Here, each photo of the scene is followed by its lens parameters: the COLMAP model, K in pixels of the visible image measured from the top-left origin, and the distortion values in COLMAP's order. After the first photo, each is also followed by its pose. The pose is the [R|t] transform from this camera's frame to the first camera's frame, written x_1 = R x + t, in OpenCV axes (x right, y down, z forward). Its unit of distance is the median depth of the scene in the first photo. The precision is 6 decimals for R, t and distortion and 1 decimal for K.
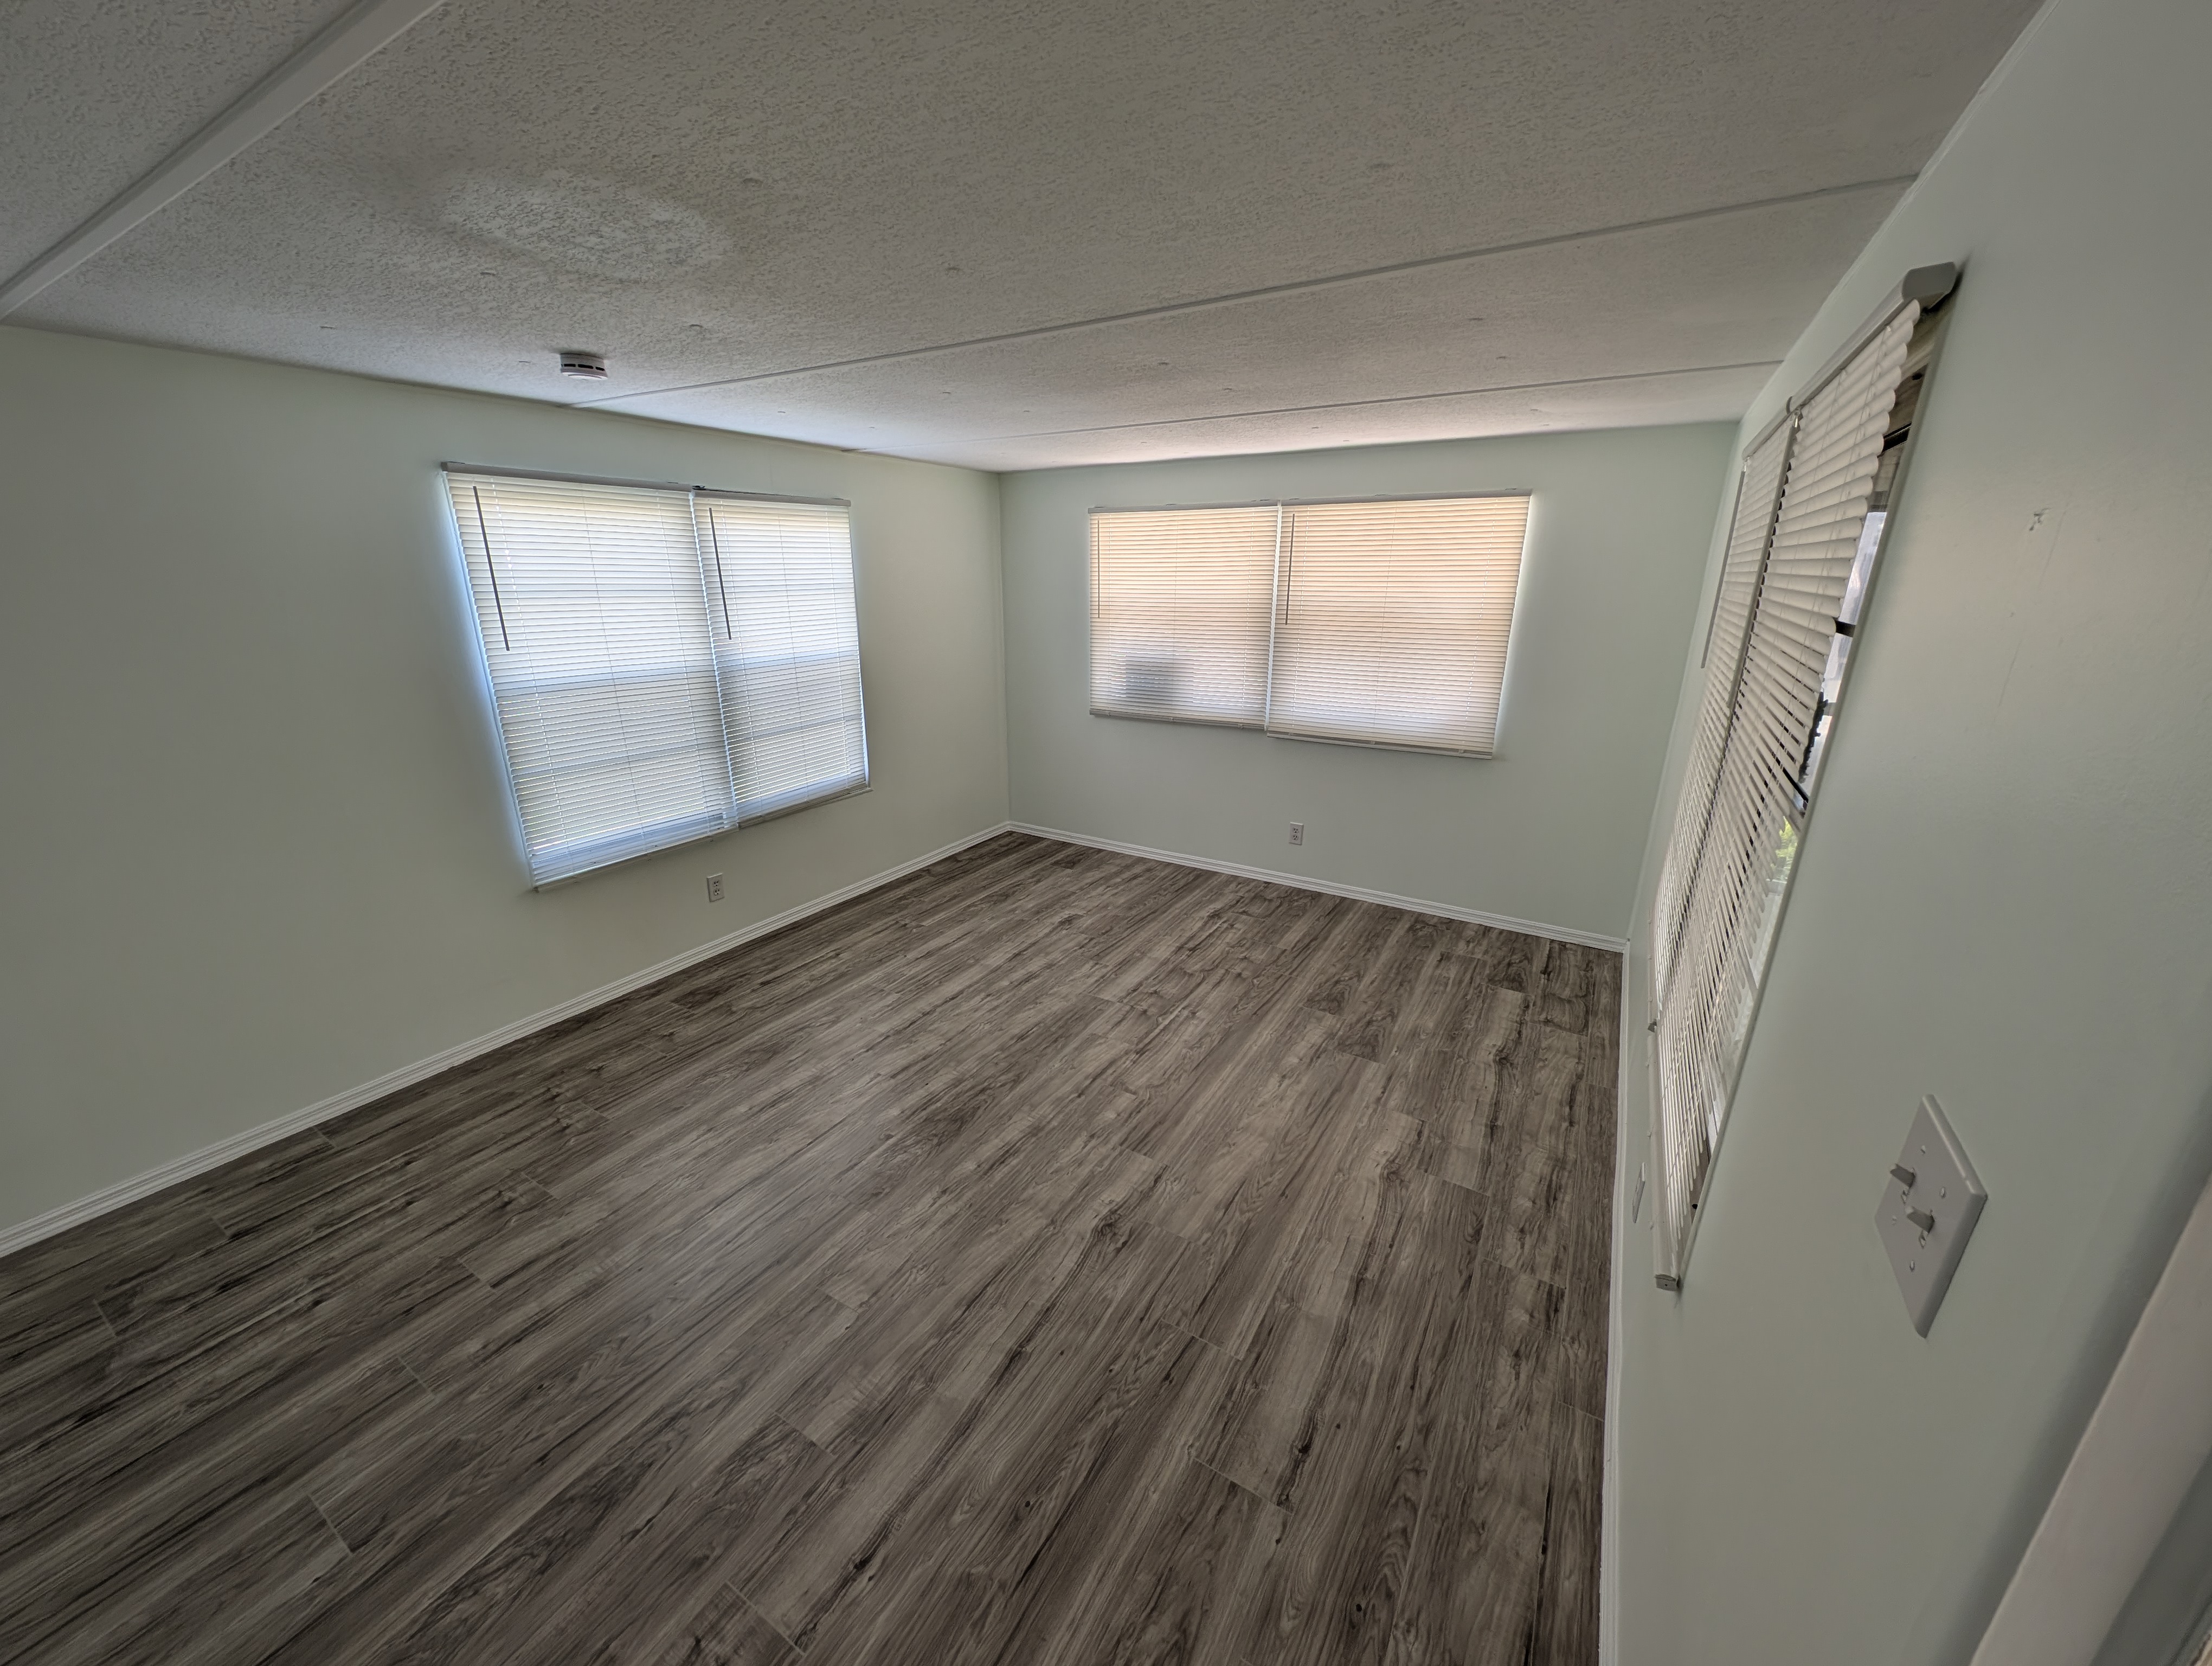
lens RADIAL K [[826.5, 0, 1106.0], [0, 826.5, 833.0], [0, 0, 1]] dist [-0.000518, -0.000386]
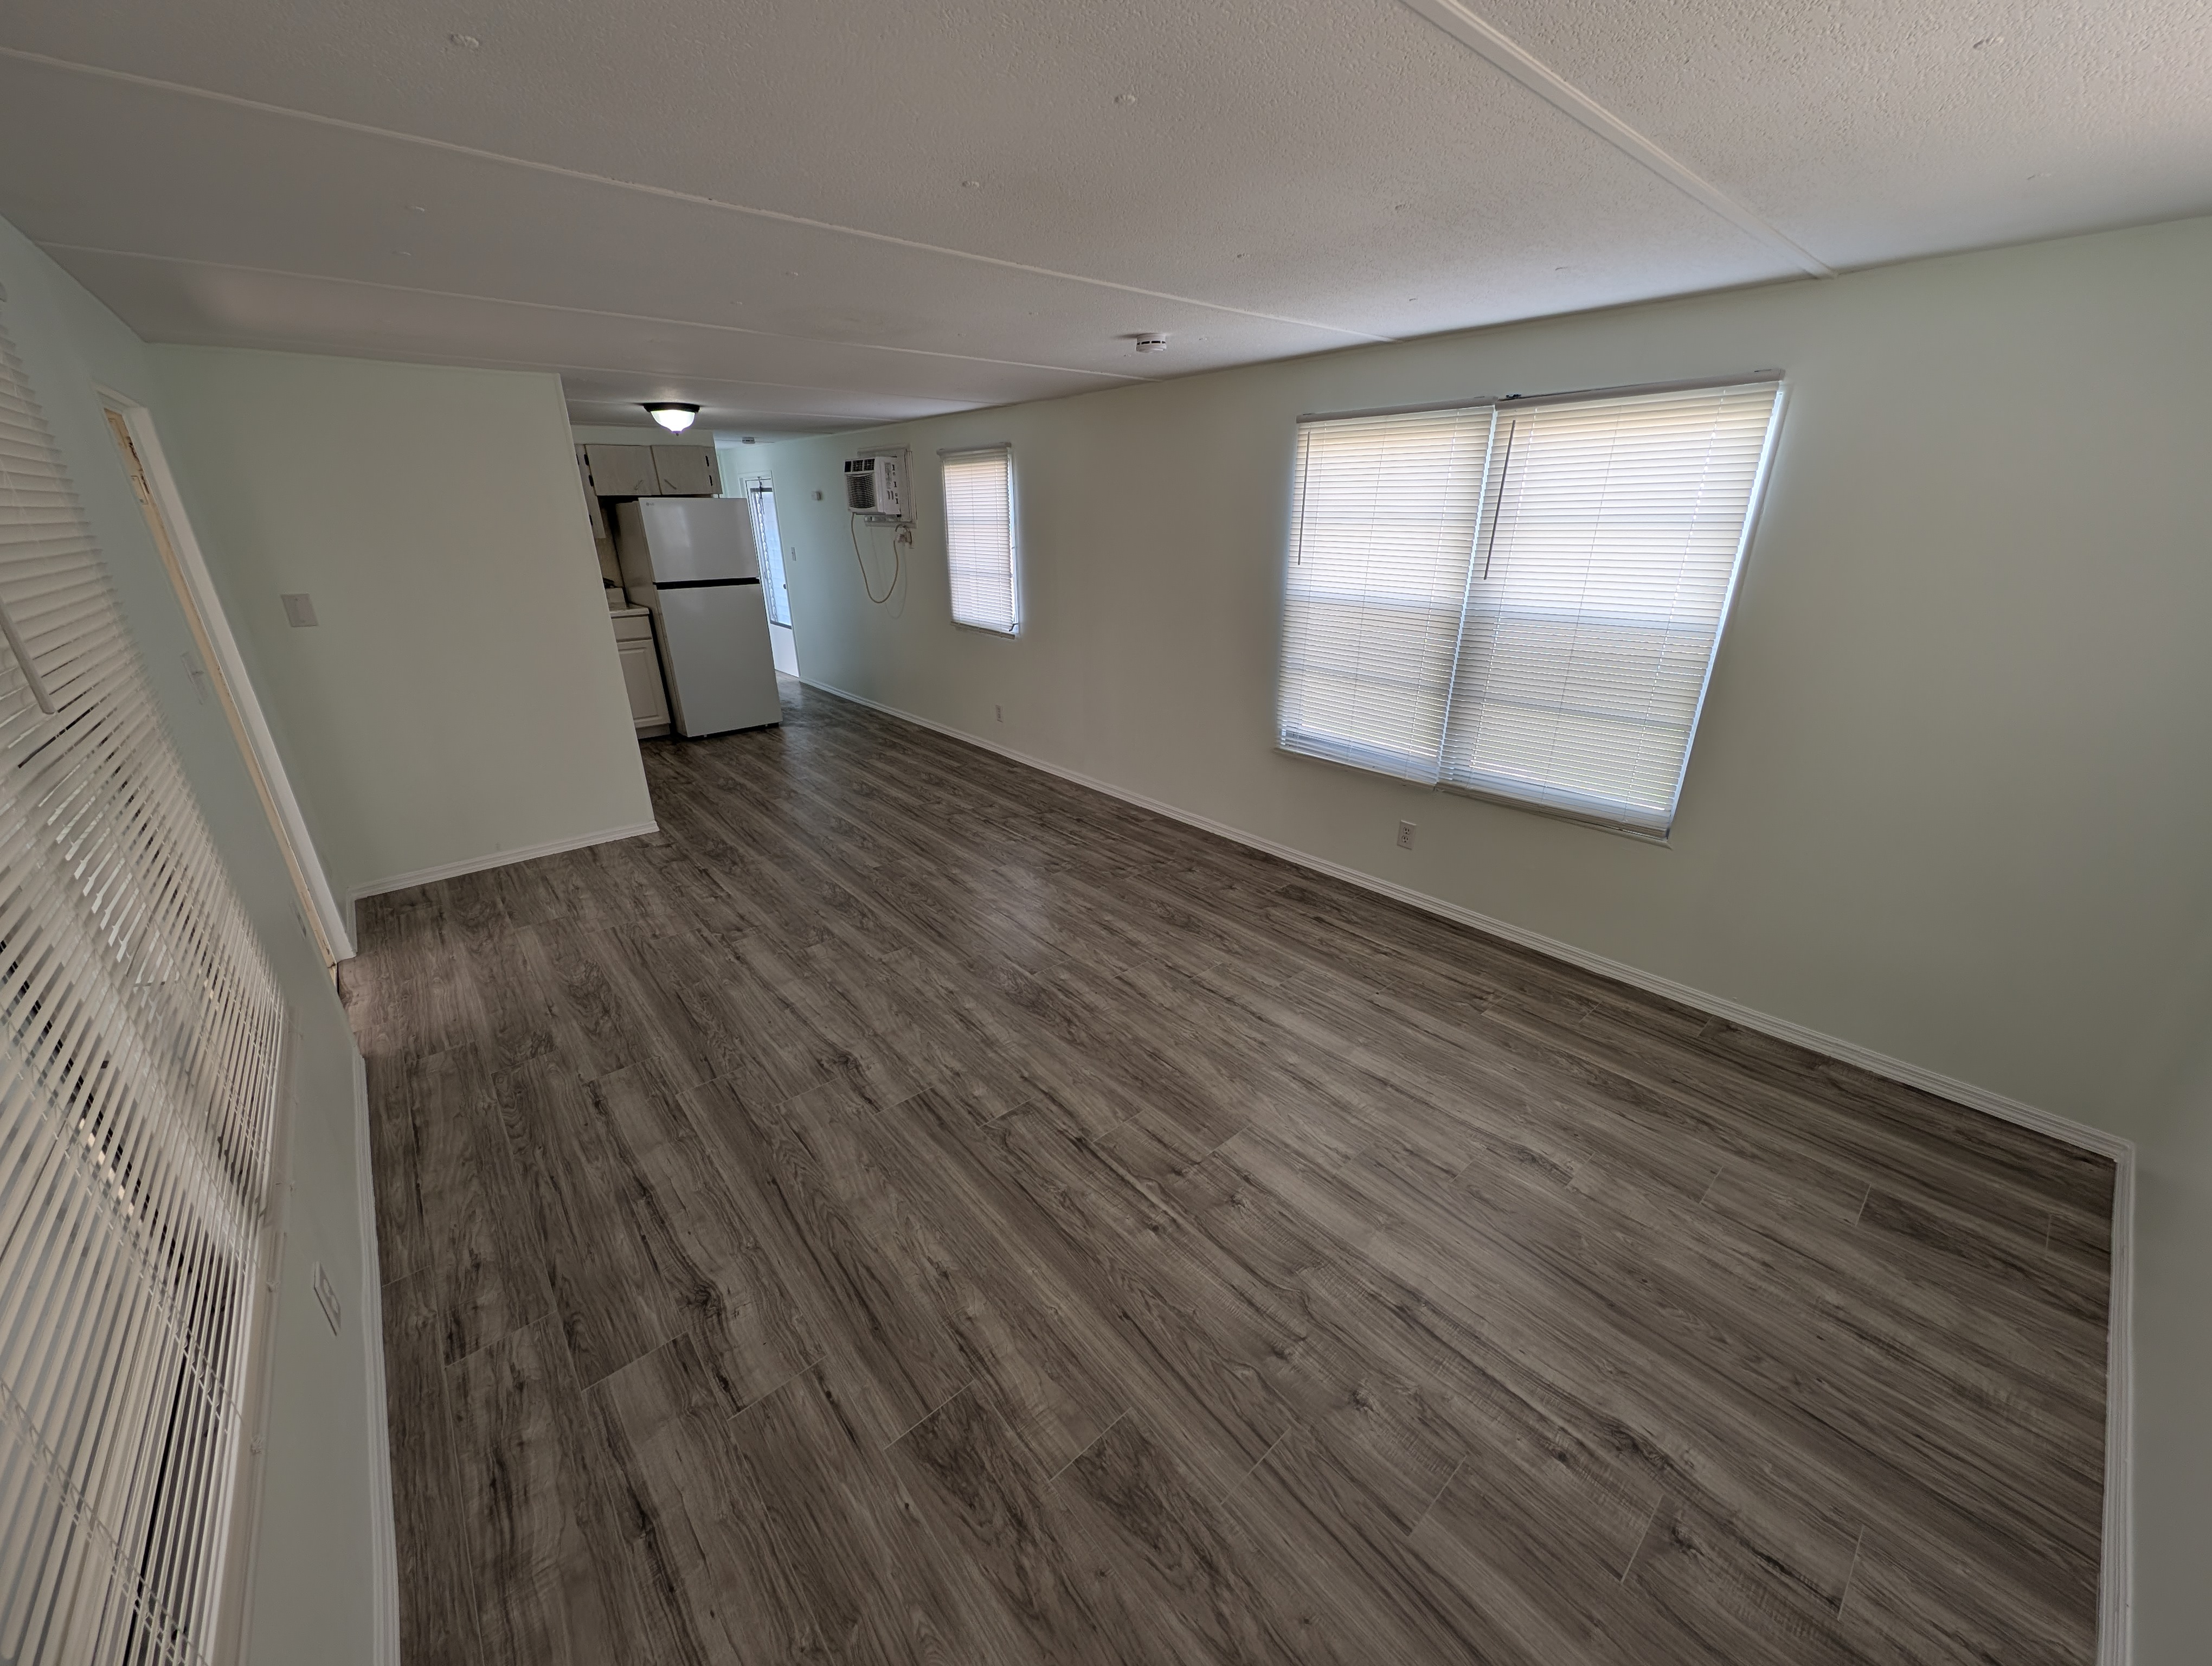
lens RADIAL K [[804.1, 0, 1096.6], [0, 804.1, 832.0], [0, 0, 1]] dist [0.003311, -0.000293]
pose [[-0.302719, 0.354668, -0.884631, 0.580959], [-0.286217, 0.851509, 0.439331, -0.304590], [0.909088, 0.386190, -0.156256, 0.998550]]
